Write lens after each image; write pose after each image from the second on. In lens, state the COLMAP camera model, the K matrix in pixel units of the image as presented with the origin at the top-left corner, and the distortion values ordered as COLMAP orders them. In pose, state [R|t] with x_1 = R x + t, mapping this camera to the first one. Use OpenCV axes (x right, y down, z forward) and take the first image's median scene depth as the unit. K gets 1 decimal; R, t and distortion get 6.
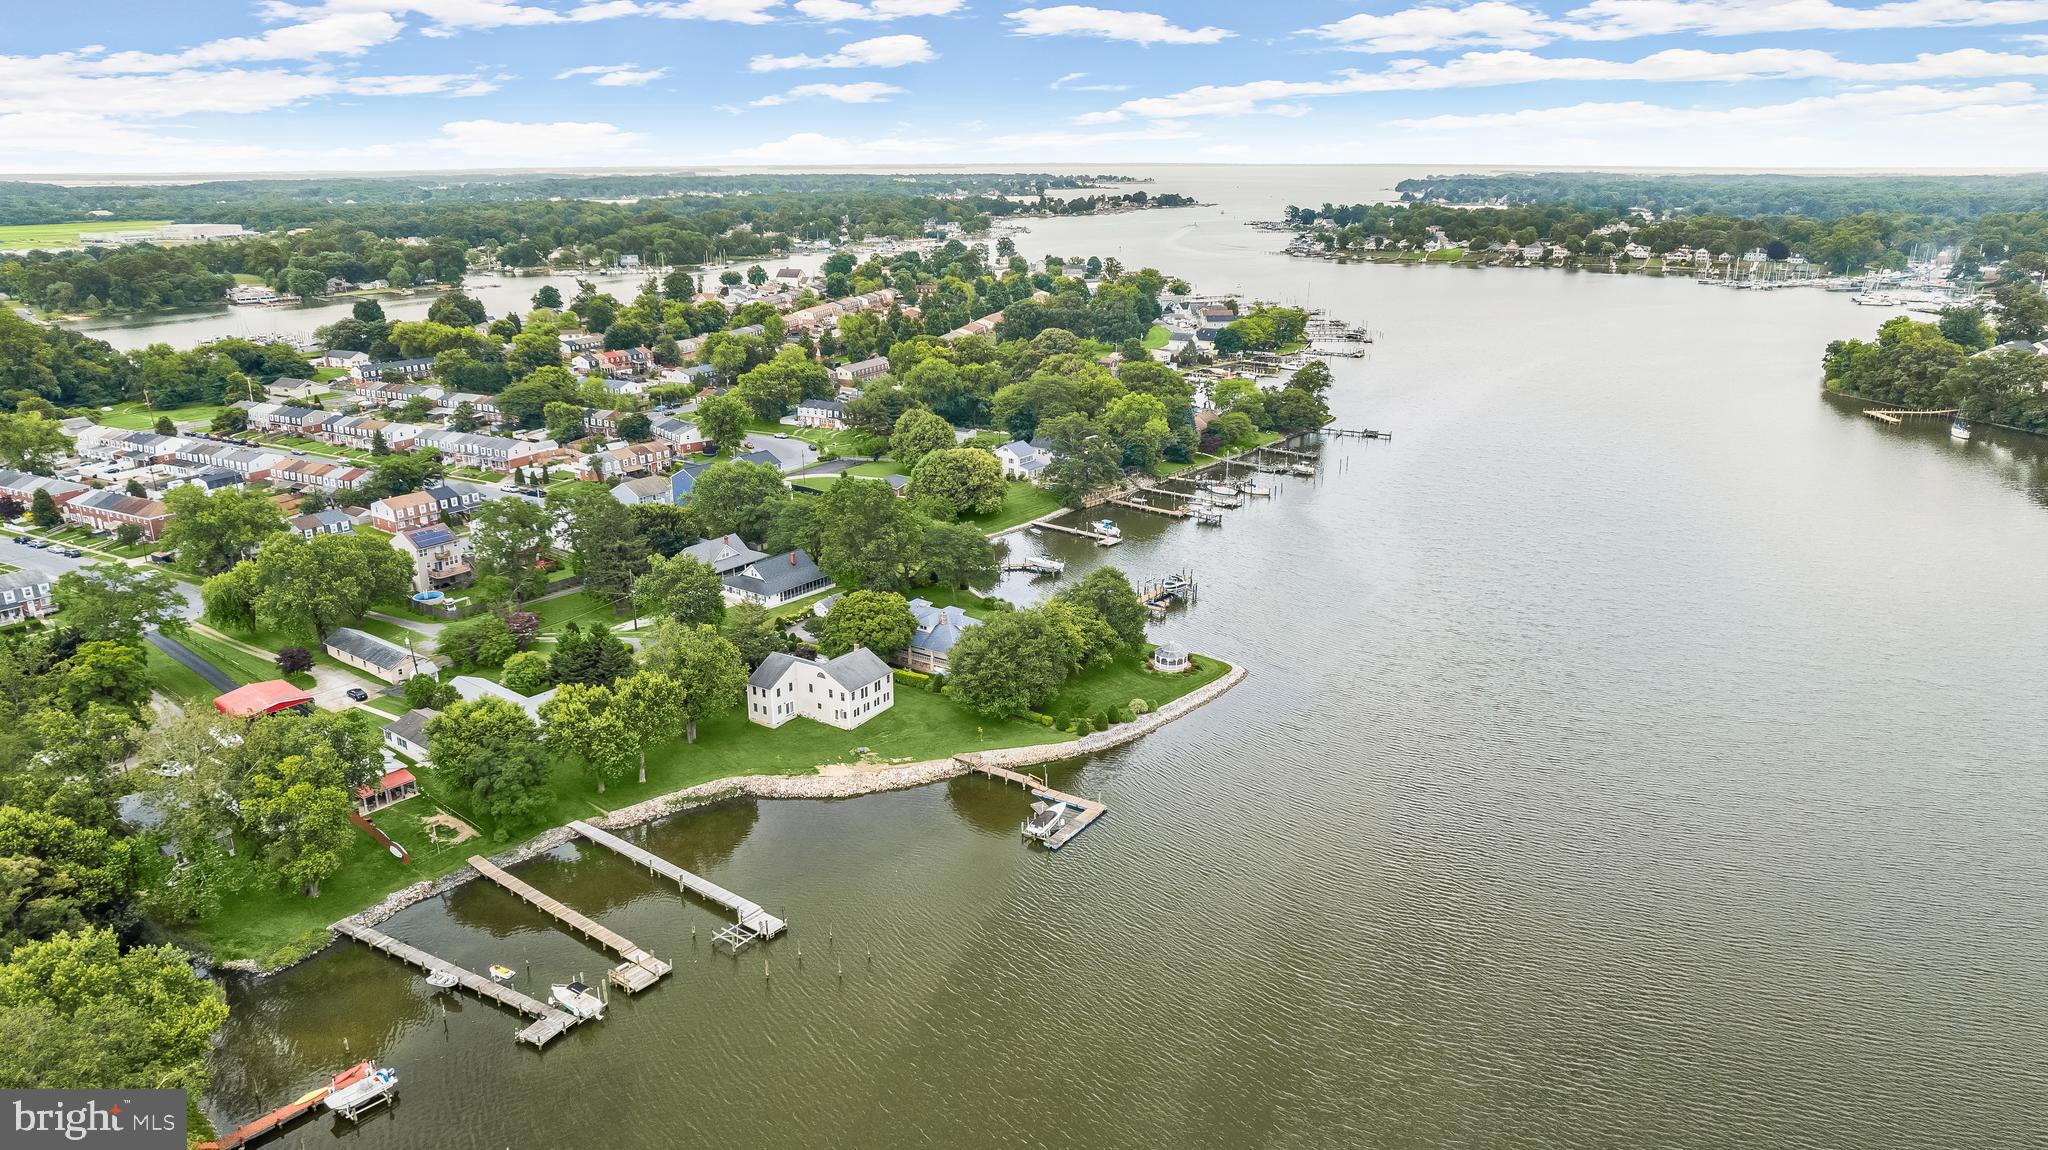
lens RADIAL K [[1312.8, 0, 1024.0], [0, 1312.8, 575.0], [0, 0, 1]] dist [-0.056880, 0.041879]
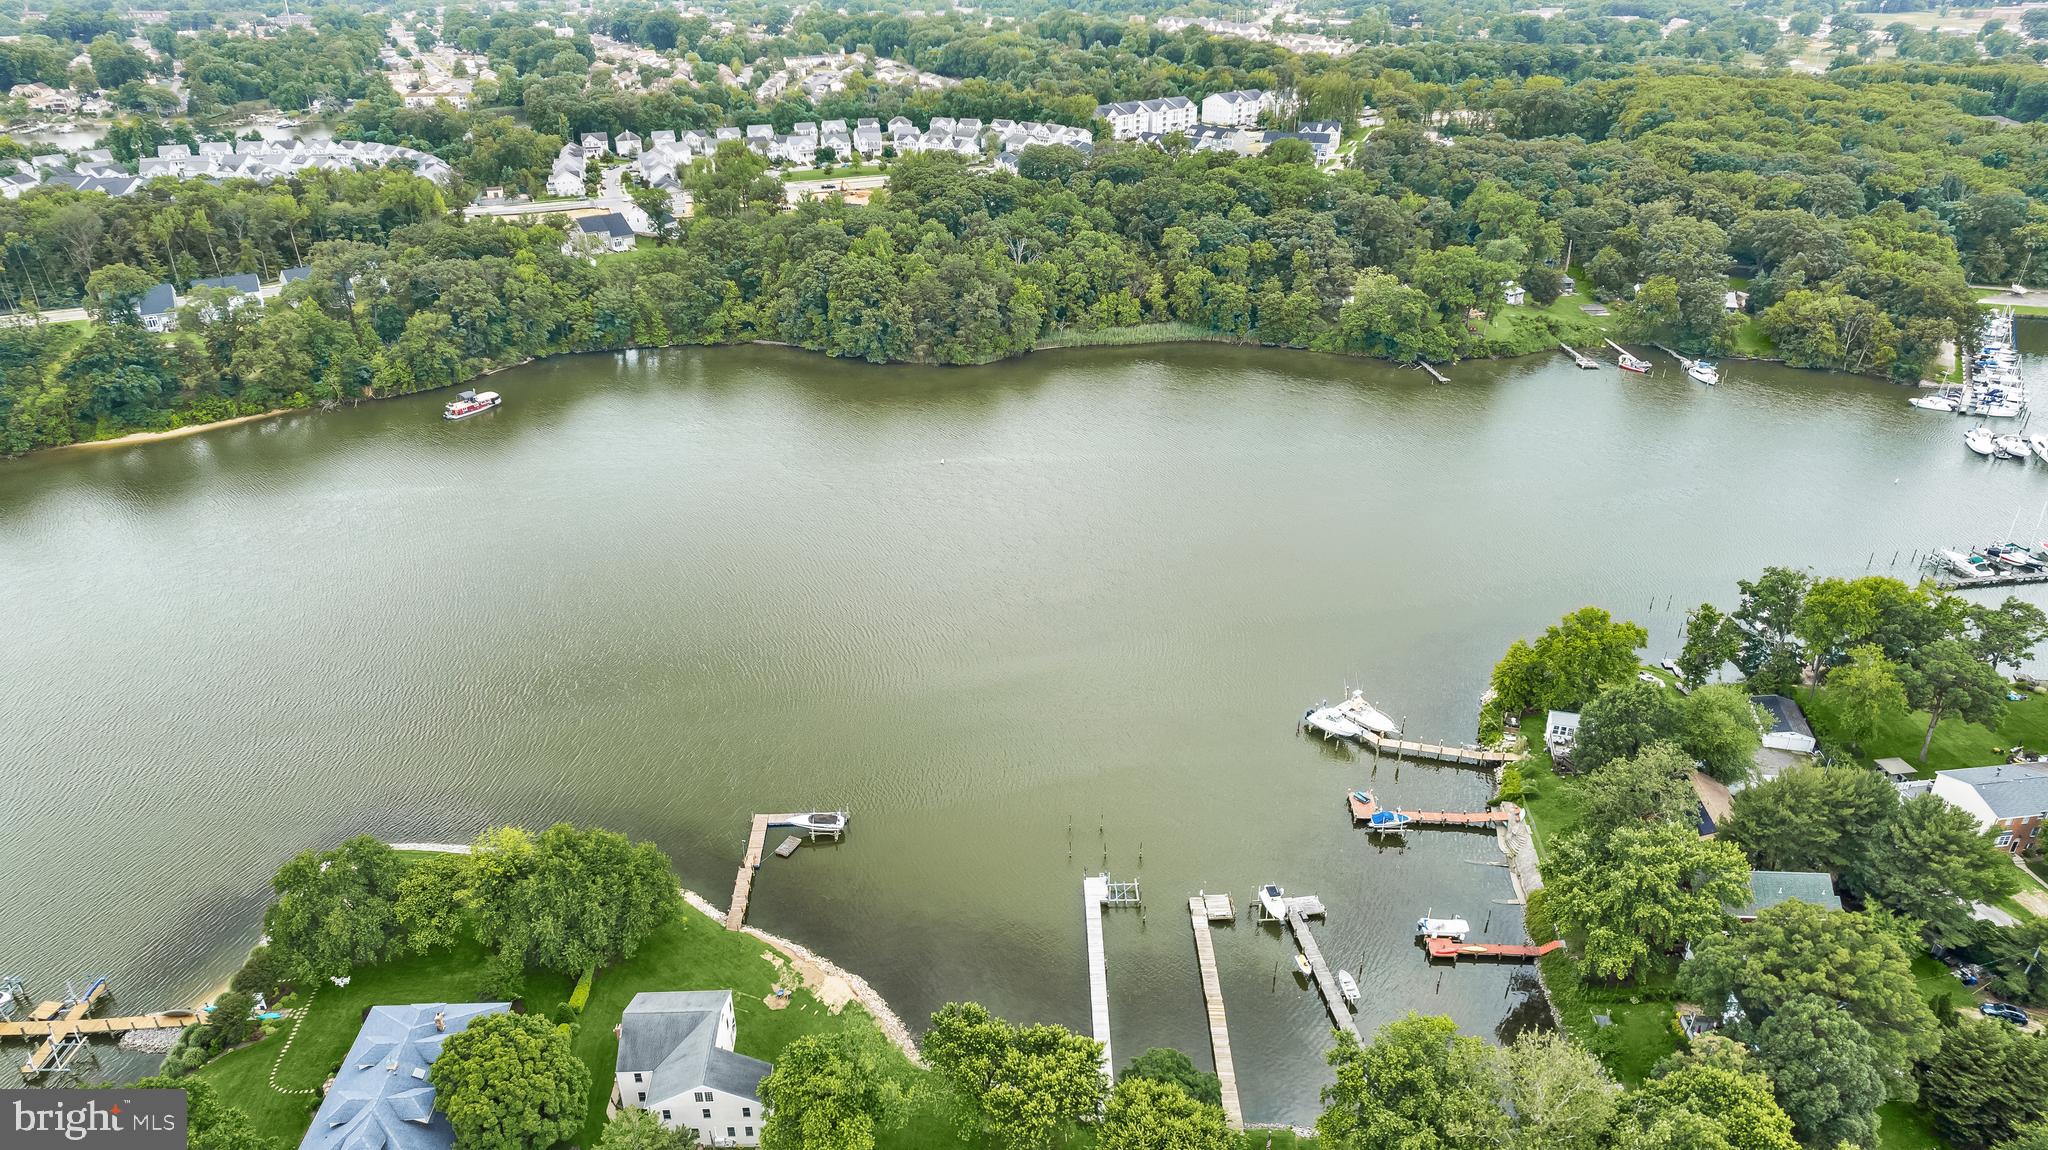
lens RADIAL K [[1348.0, 0, 1024.0], [0, 1348.0, 575.0], [0, 0, 1]] dist [-0.032989, 0.002167]
pose [[-0.598508, -0.360180, 0.715582, -0.660062], [0.244848, 0.768247, 0.591478, -0.476876], [-0.762782, 0.529214, -0.371613, 0.983550]]
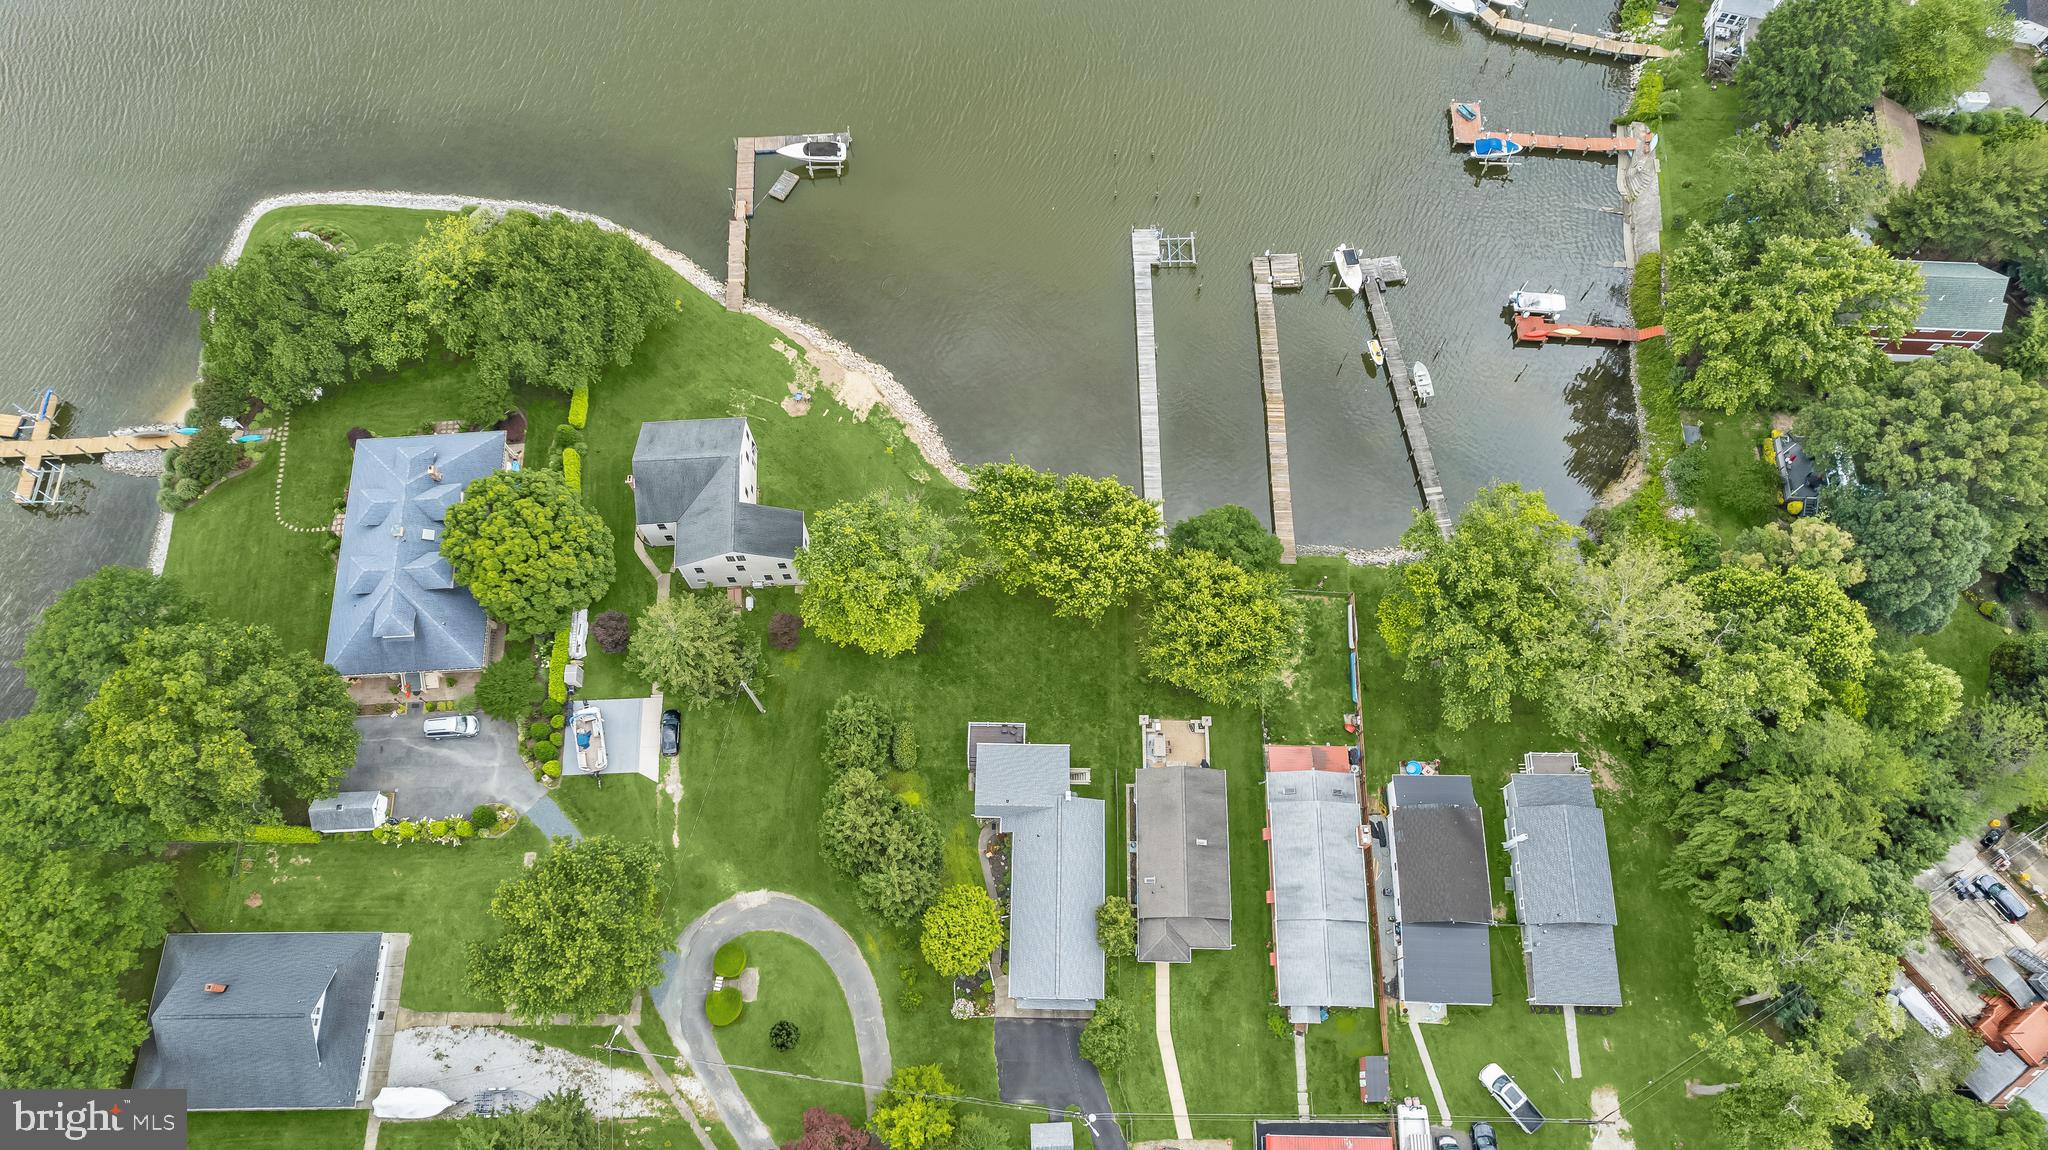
lens RADIAL K [[1312.8, 0, 1024.0], [0, 1312.8, 575.0], [0, 0, 1]] dist [-0.056880, 0.041879]
pose [[-0.605230, -0.739658, 0.294284, -0.453620], [0.241306, 0.181820, 0.953264, -0.476155], [-0.758596, 0.647957, 0.068441, 0.856238]]
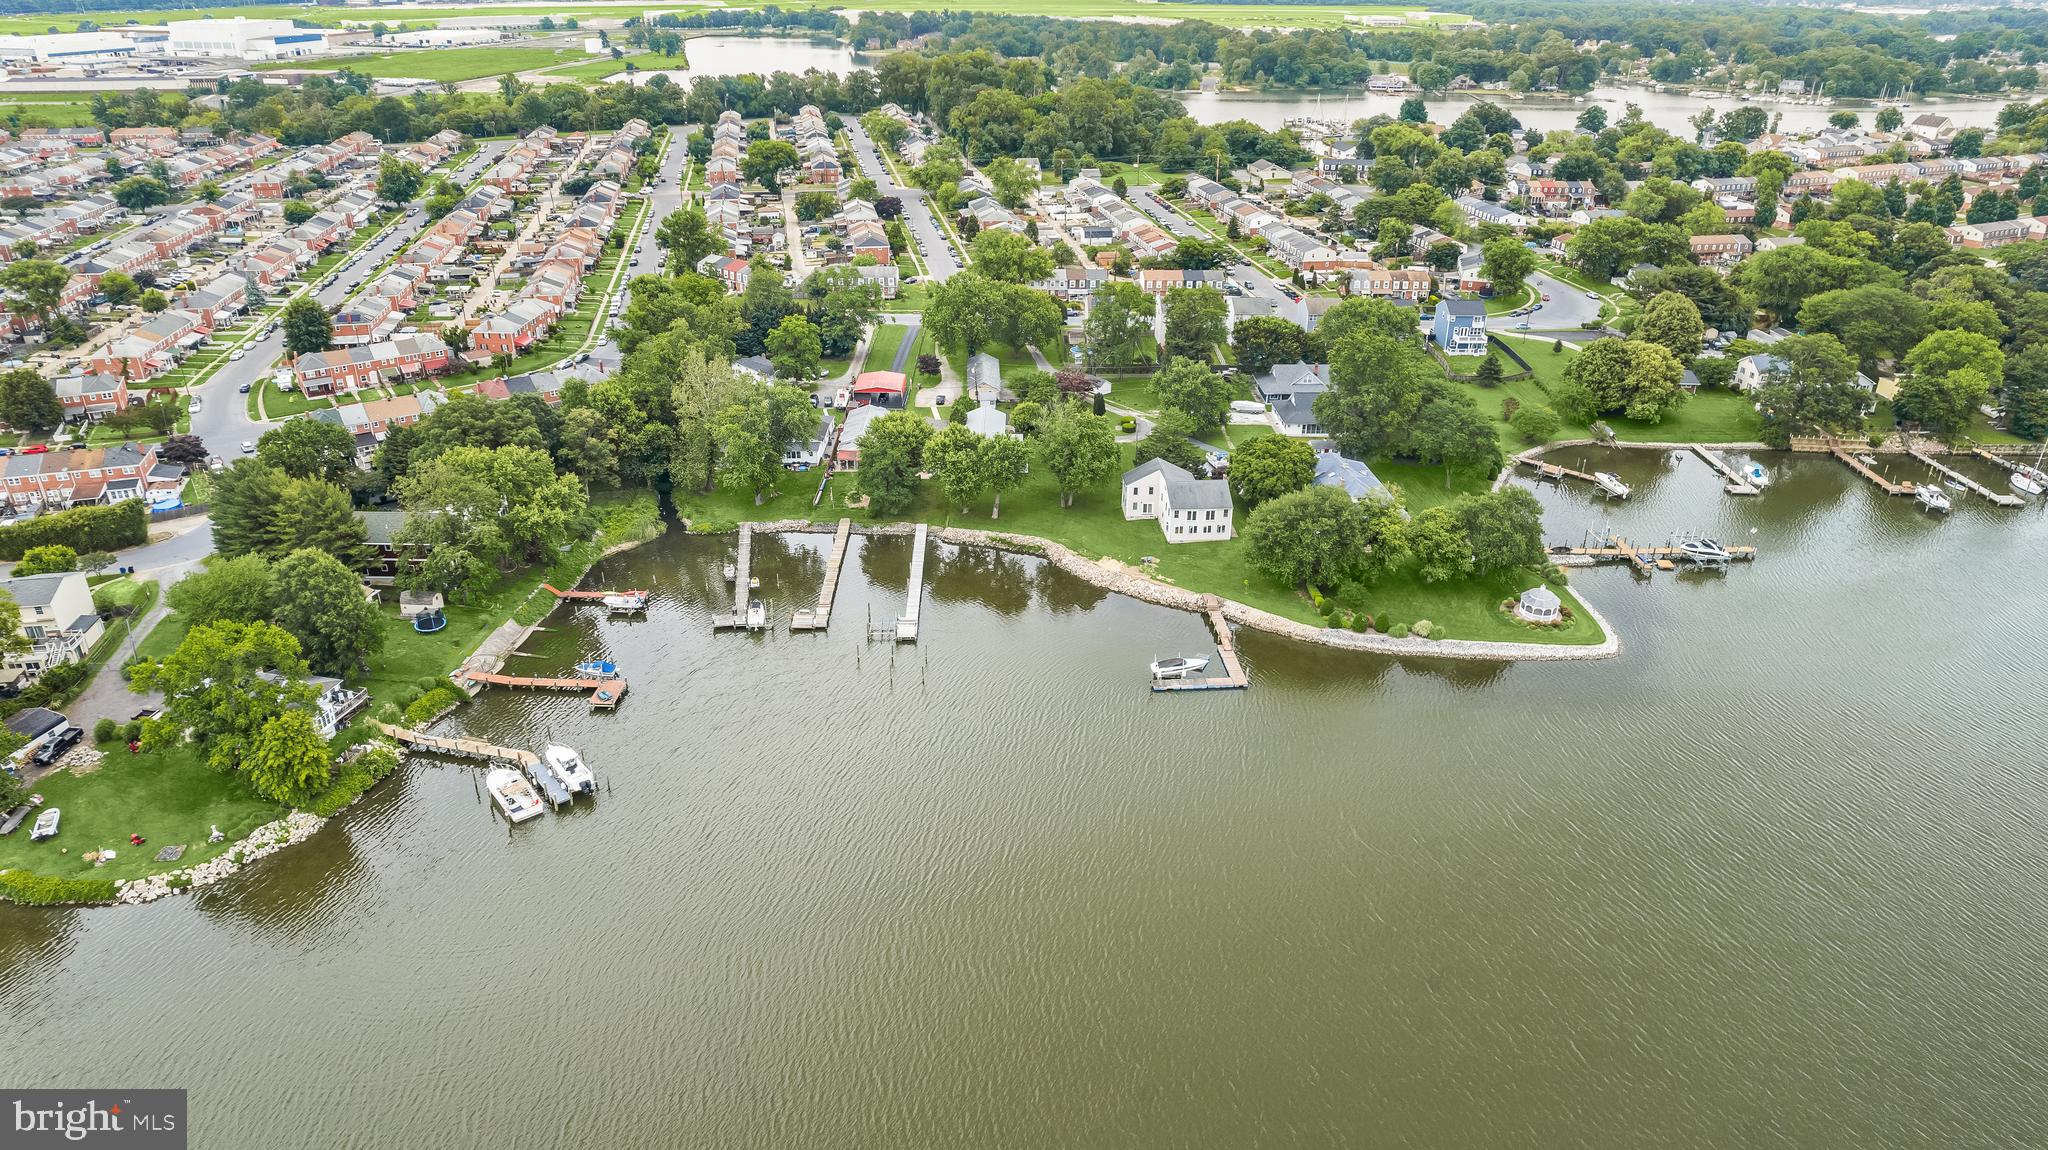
lens RADIAL K [[1312.8, 0, 1024.0], [0, 1312.8, 575.0], [0, 0, 1]] dist [-0.056880, 0.041879]
pose [[0.622617, 0.350506, -0.699638, 0.552841], [-0.248704, 0.936353, 0.247770, -0.096064], [0.741953, 0.019737, 0.670162, 0.164264]]
